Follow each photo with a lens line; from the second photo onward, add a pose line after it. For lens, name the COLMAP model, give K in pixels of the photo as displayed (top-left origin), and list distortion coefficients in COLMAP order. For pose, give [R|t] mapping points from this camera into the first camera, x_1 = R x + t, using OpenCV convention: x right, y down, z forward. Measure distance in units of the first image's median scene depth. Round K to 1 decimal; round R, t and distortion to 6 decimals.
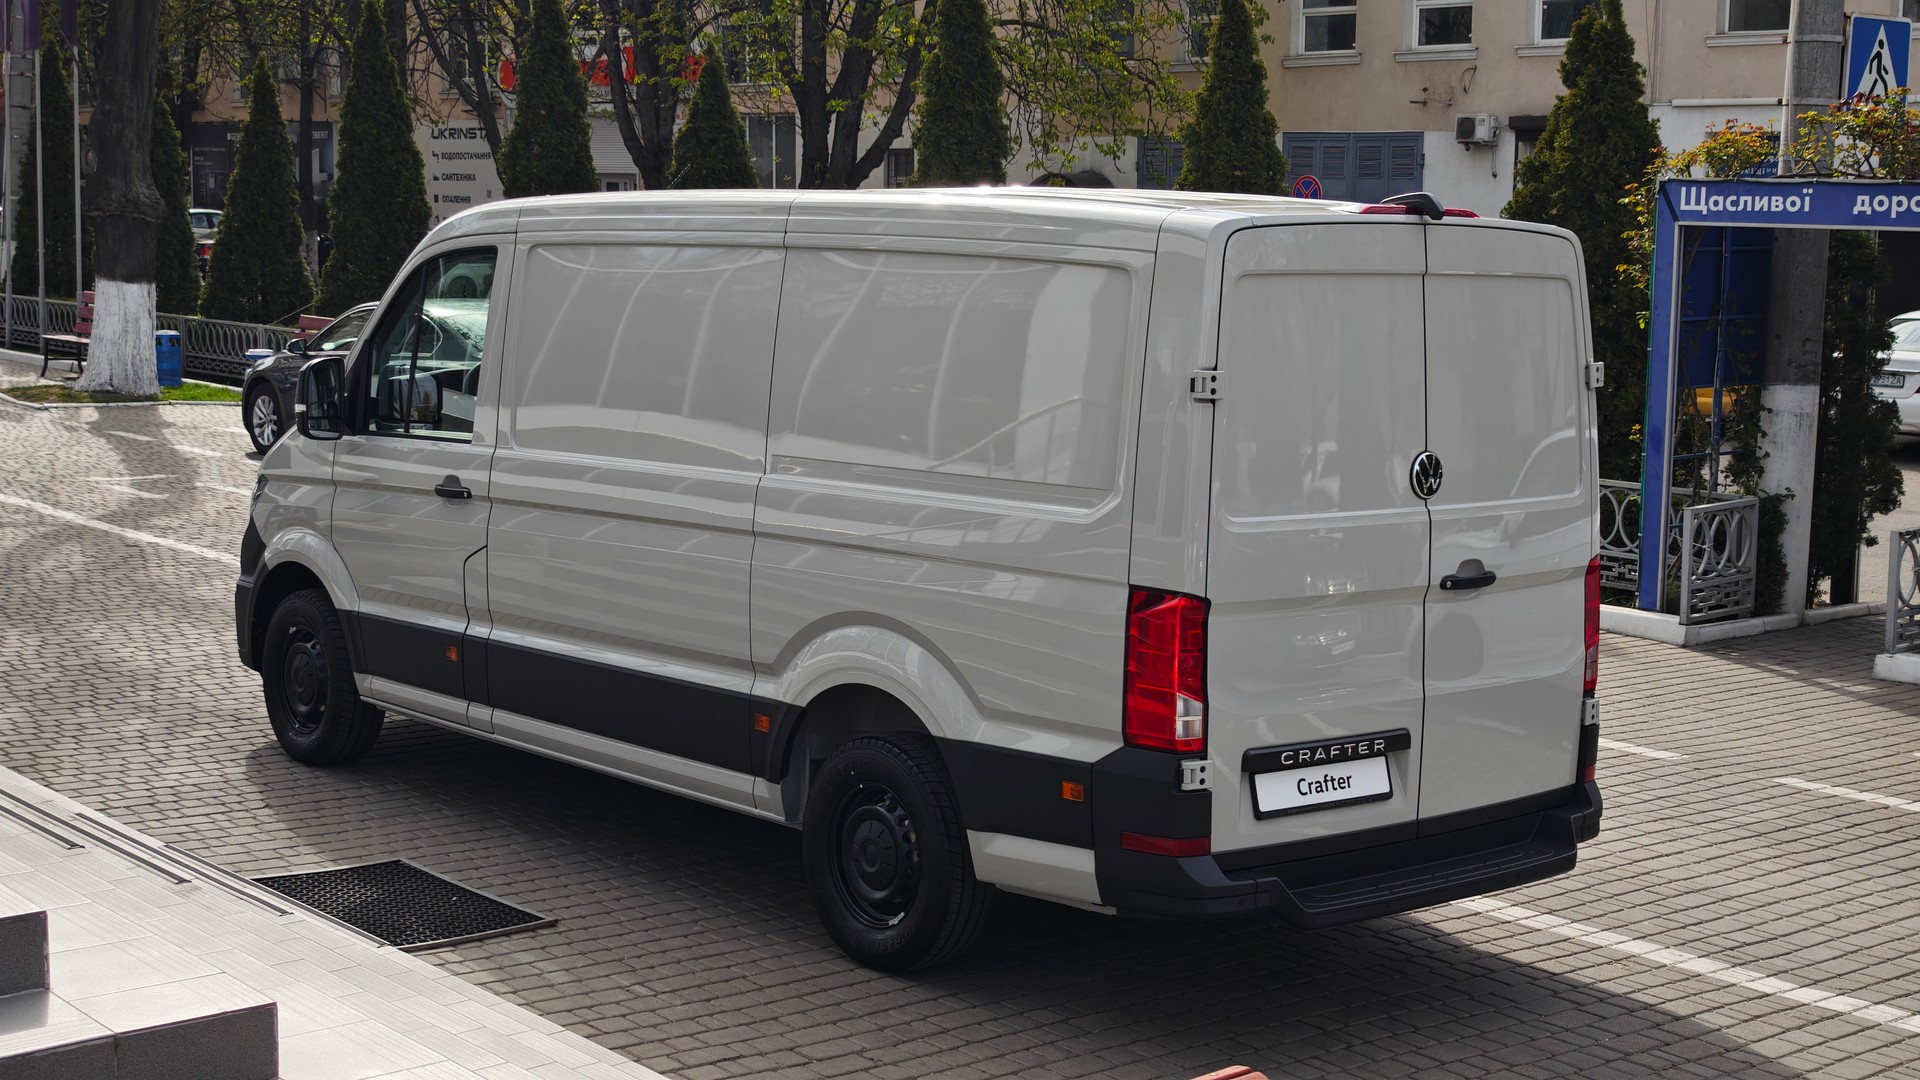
lens RADIAL K [[2471.8, 0, 960.0], [0, 2471.8, 540.0], [0, 0, 1]] dist [0.016839, -0.010458]
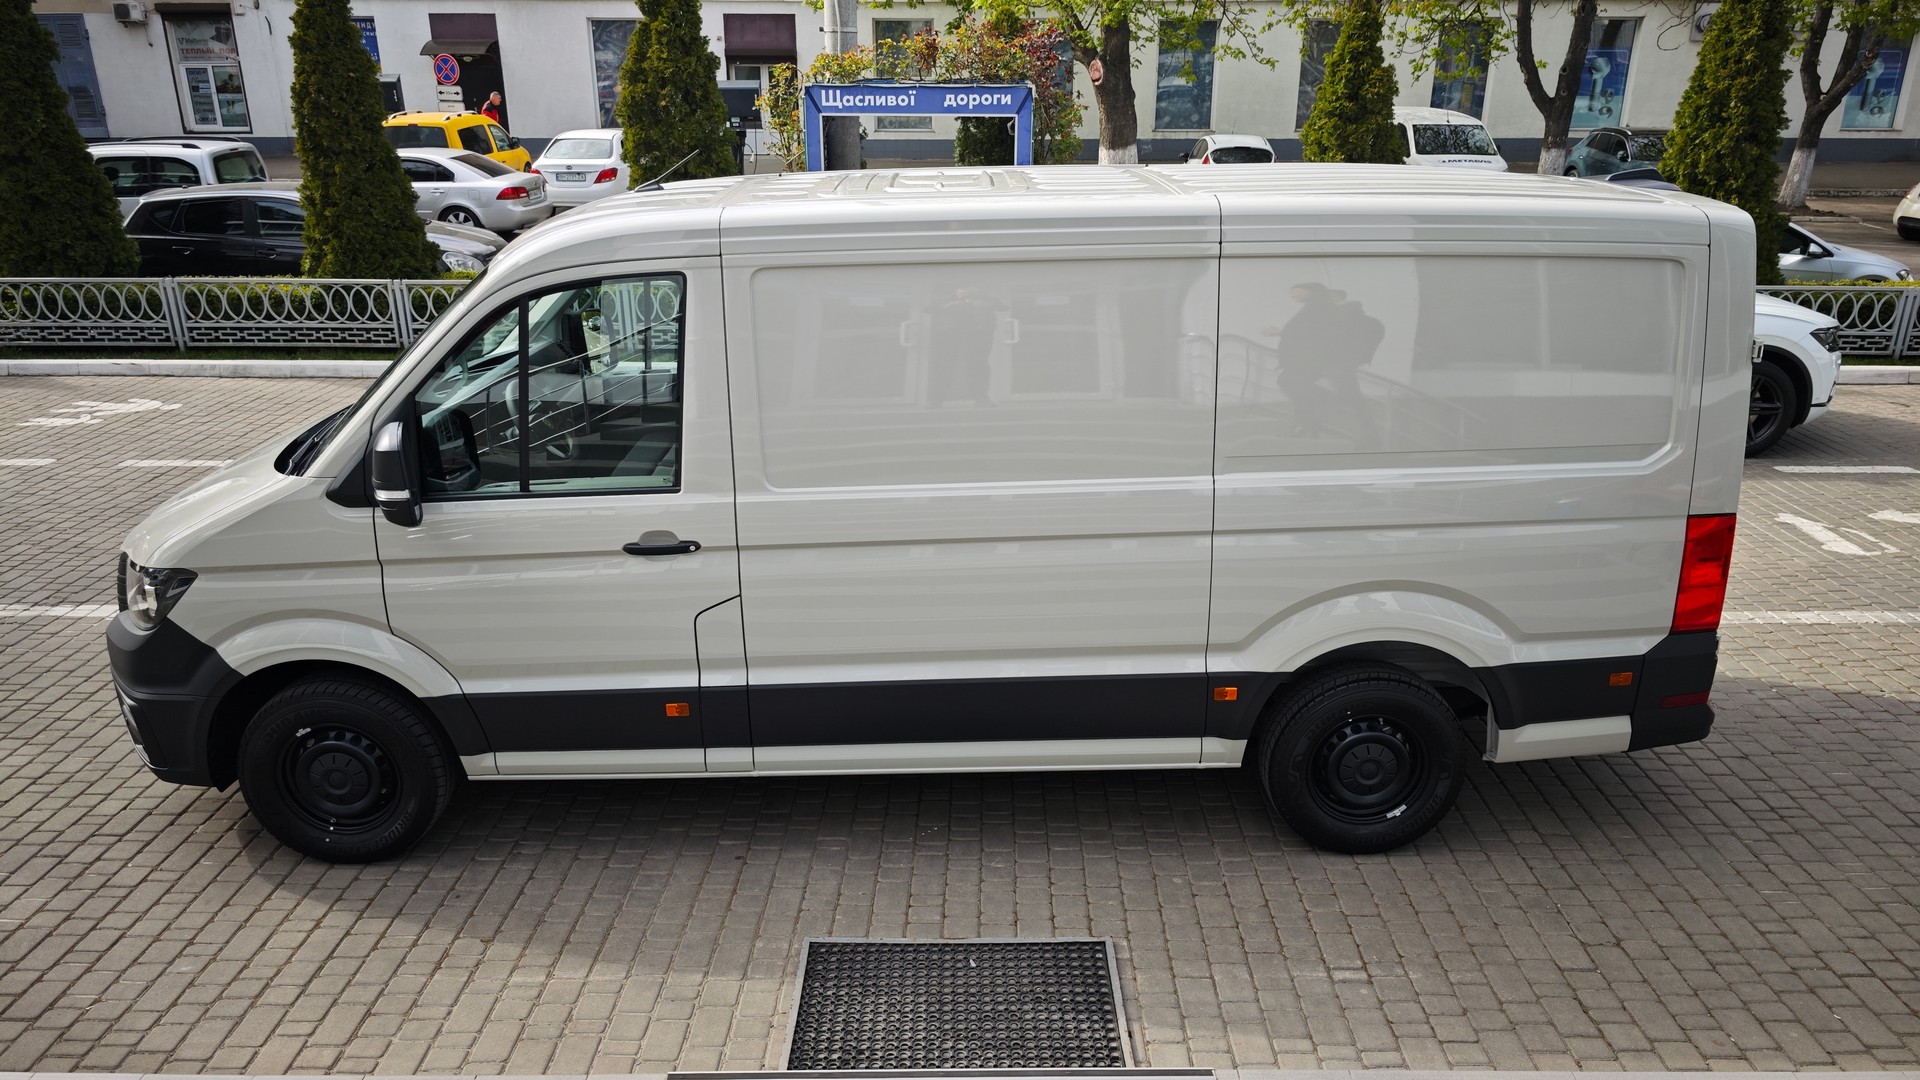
lens RADIAL K [[1282.3, 0, 965.7], [0, 1282.3, 510.1], [0, 0, 1]] dist [0.006576, 0.001139]
pose [[0.664271, -0.267529, 0.697978, -0.457385], [0.115097, 0.959231, 0.258127, -0.141898], [-0.738578, -0.091131, 0.667981, 0.603470]]
